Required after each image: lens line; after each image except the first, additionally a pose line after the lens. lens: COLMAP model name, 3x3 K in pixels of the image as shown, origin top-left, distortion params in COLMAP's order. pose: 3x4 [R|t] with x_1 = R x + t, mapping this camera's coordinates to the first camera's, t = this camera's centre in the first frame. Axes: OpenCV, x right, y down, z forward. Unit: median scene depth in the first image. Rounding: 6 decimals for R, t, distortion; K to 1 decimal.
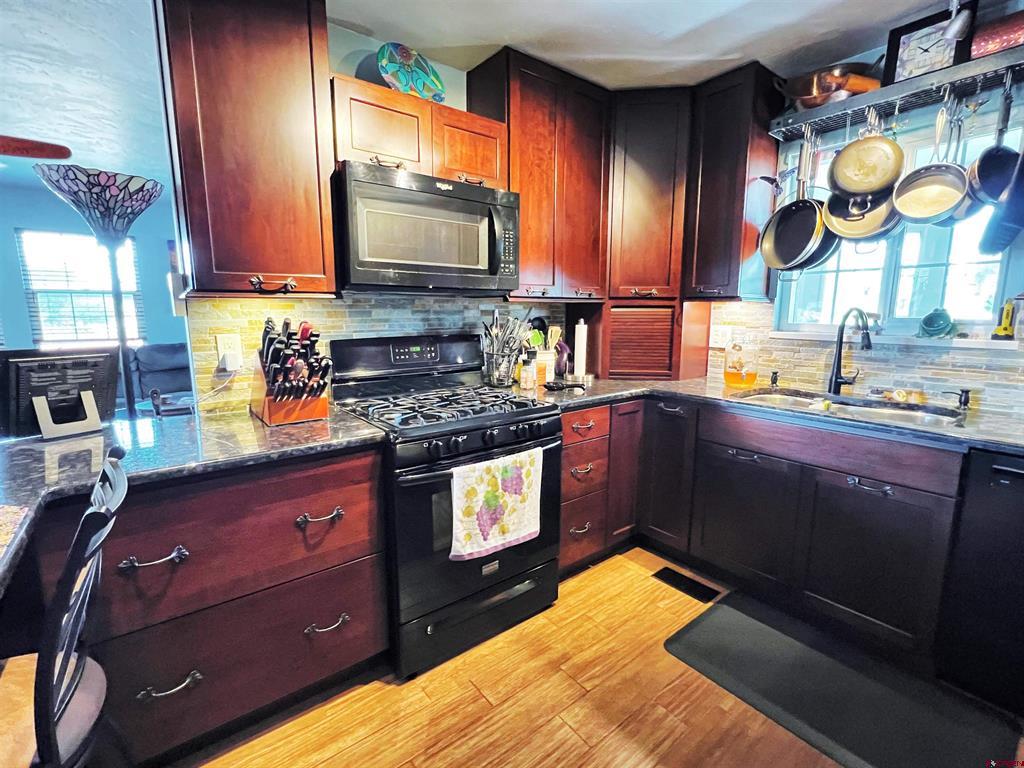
lens RADIAL K [[465.6, 0, 507.4], [0, 465.6, 383.2], [0, 0, 1]] dist [-0.002927, 0.000500]
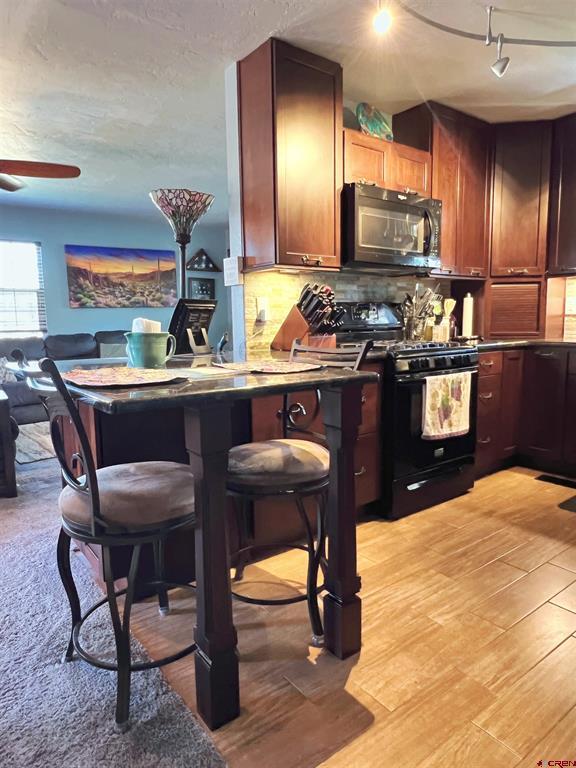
lens RADIAL K [[492.0, 0, 289.2], [0, 492.0, 381.2], [0, 0, 1]] dist [-0.003212, 0.000950]
pose [[0.999792, -0.014812, -0.014041, -0.425860], [0.014397, 0.999471, -0.029172, 0.184120], [0.014465, 0.028964, 0.999476, -0.500798]]
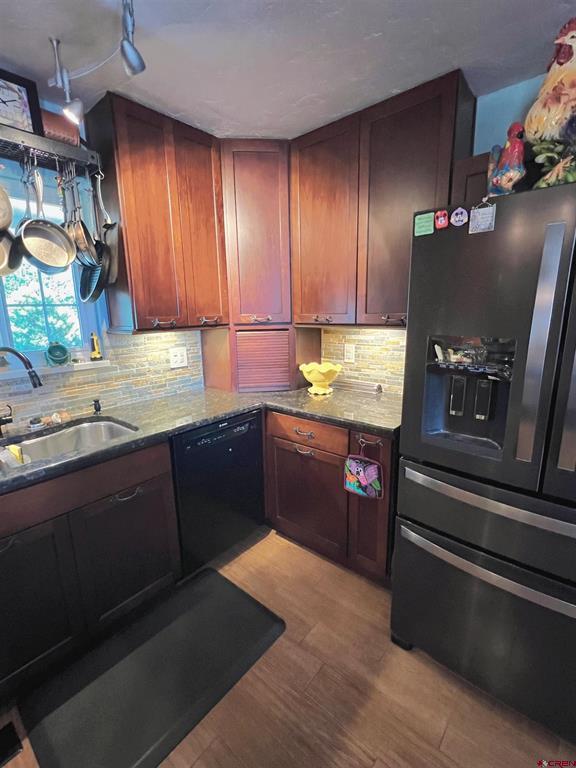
lens RADIAL K [[349.2, 0, 286.5], [0, 349.2, 382.5], [0, 0, 1]] dist [-0.002927, 0.000500]
pose [[-0.197681, -0.196183, 0.960435, -0.086119], [0.173073, 0.957392, 0.231184, -0.157521], [-0.964867, 0.211925, -0.155304, 0.551532]]
